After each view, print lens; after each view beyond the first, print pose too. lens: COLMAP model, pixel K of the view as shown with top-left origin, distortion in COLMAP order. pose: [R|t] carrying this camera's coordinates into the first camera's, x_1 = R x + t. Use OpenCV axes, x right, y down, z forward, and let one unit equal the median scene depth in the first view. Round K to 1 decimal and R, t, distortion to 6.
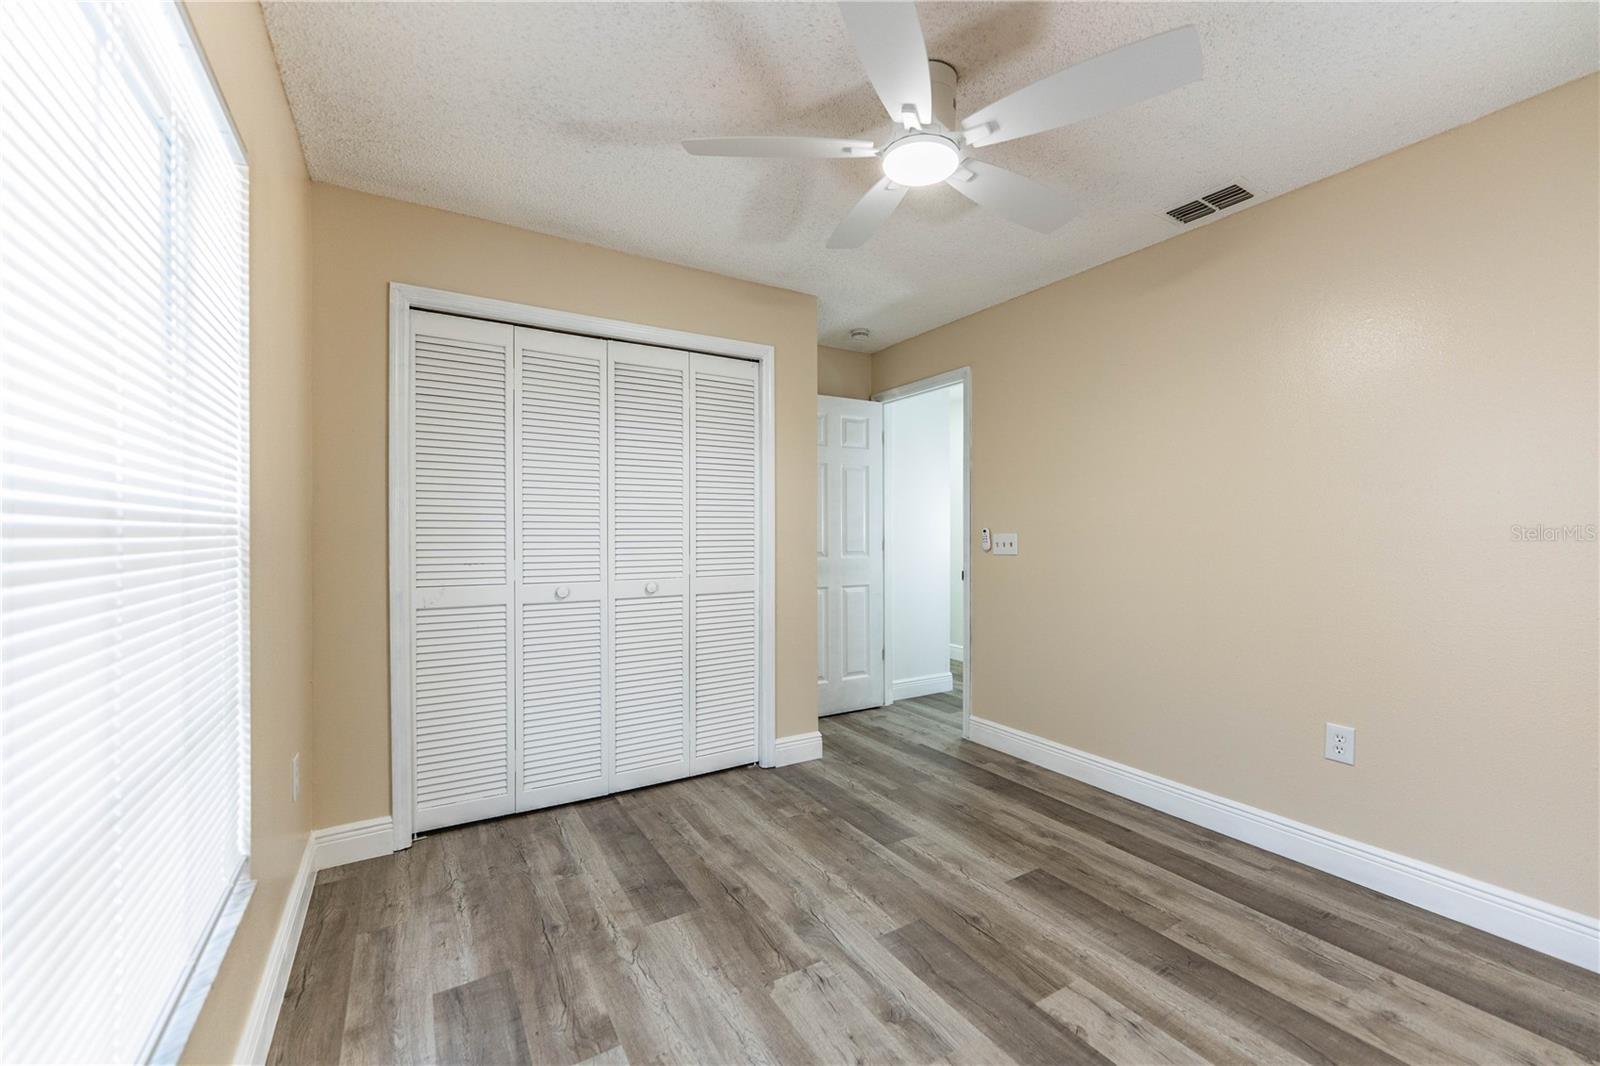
lens RADIAL K [[641.1, 0, 802.5], [0, 641.1, 534.9], [0, 0, 1]] dist [0.003693, -0.001372]
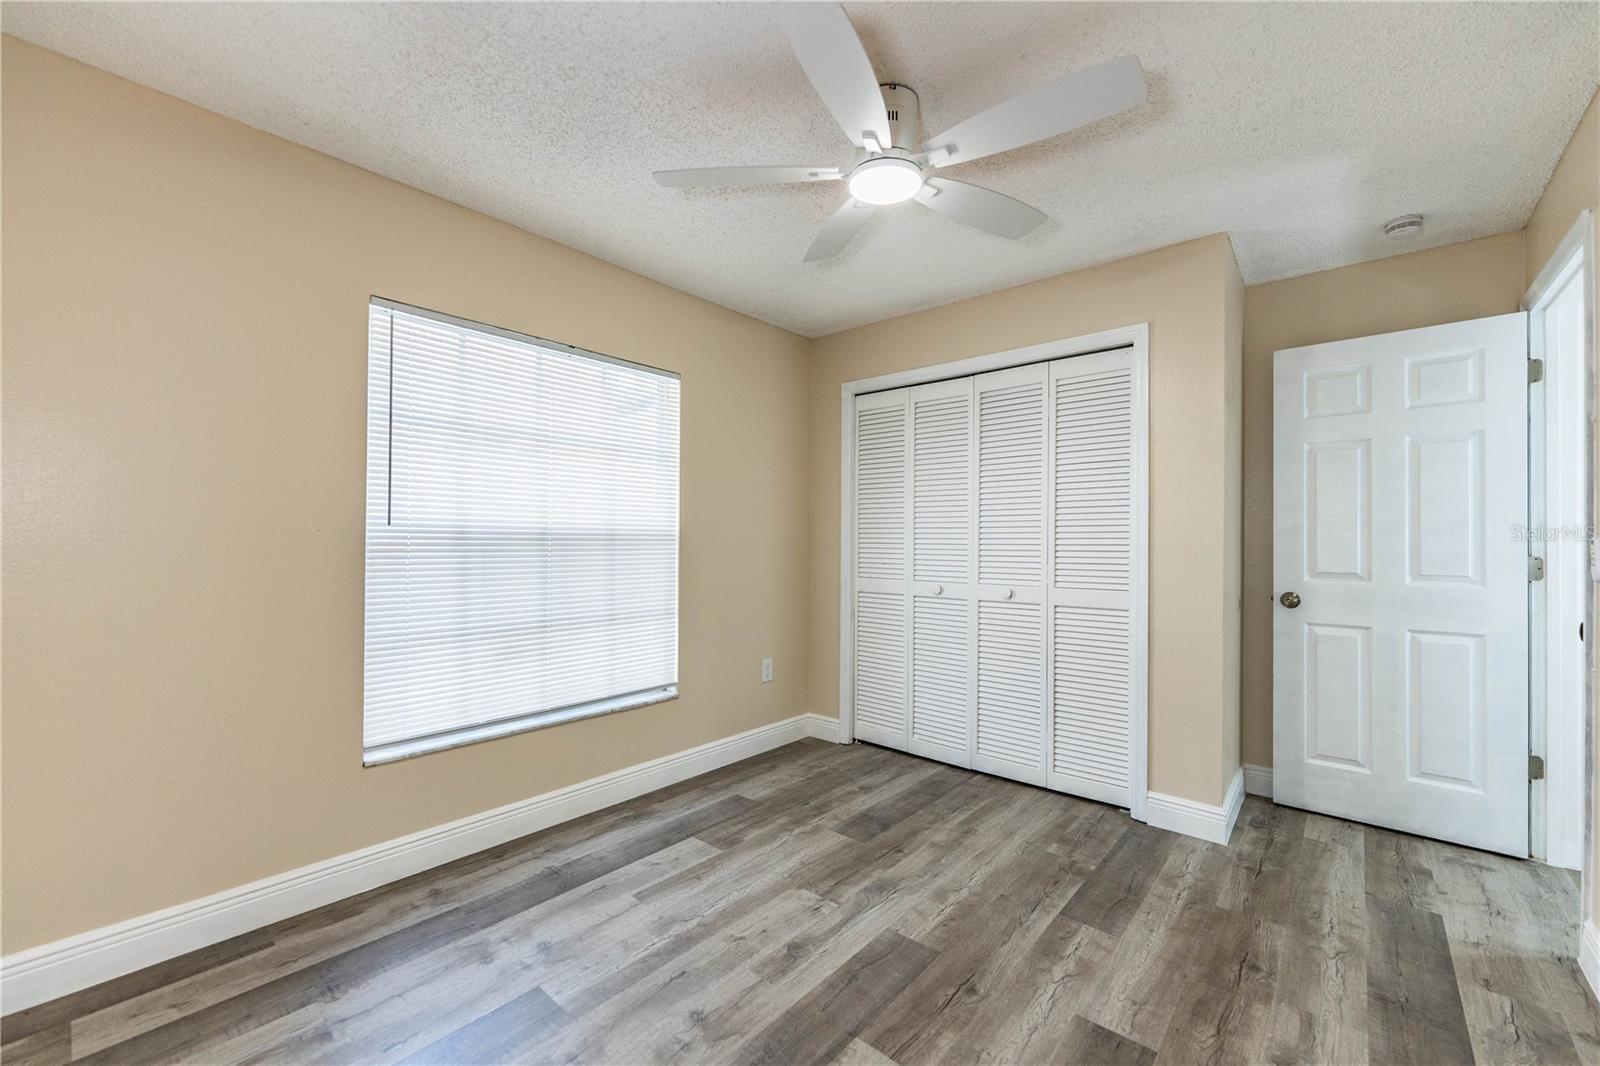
lens RADIAL K [[641.1, 0, 796.3], [0, 641.1, 536.5], [0, 0, 1]] dist [0.003693, -0.001372]
pose [[0.300095, -0.003676, -0.953902, 0.800855], [-0.007769, 0.999950, -0.006297, -0.004262], [0.953878, 0.009301, 0.300051, 0.399226]]
